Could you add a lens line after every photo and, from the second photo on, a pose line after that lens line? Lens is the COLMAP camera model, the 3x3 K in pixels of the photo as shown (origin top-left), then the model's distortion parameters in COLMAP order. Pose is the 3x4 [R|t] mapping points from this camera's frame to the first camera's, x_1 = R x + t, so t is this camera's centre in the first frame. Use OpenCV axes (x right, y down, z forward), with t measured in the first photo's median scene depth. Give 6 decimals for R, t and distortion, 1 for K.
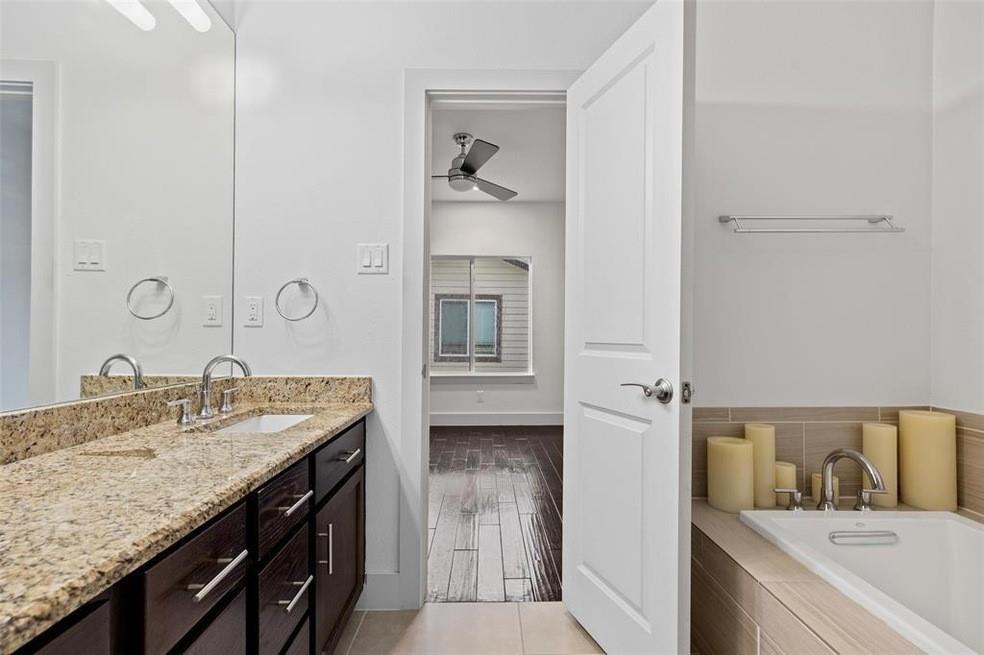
lens RADIAL K [[441.7, 0, 494.3], [0, 441.7, 333.2], [0, 0, 1]] dist [0.007354, 0.001135]
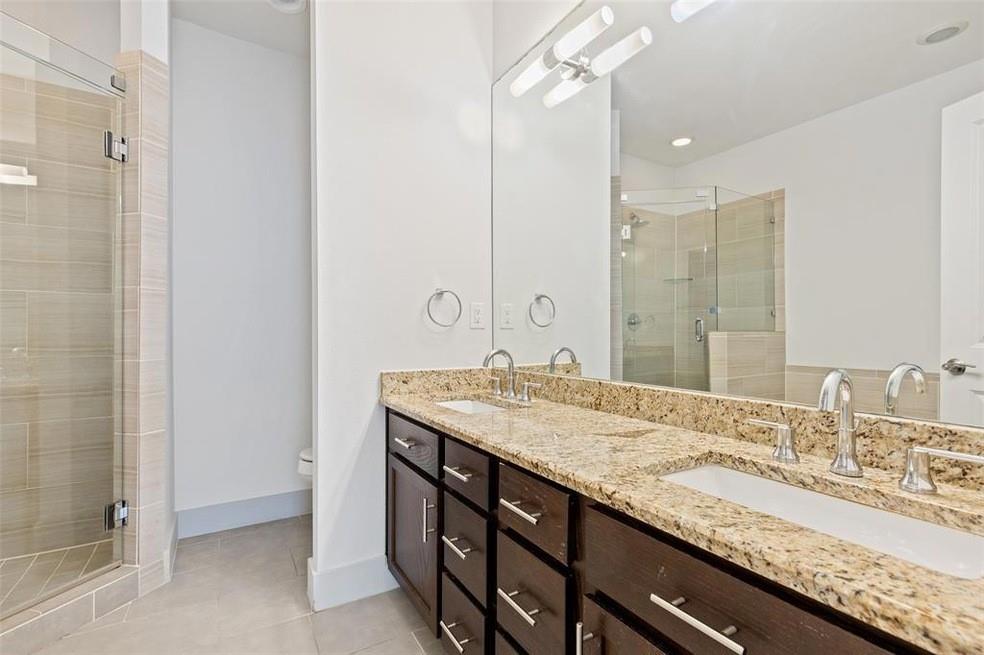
lens RADIAL K [[441.7, 0, 495.2], [0, 441.7, 326.9], [0, 0, 1]] dist [0.007354, 0.001135]
pose [[-0.852105, 0.004006, -0.523355, 0.071304], [0.010096, 0.999910, -0.008786, -0.007571], [0.523273, -0.012770, -0.852069, 1.399877]]
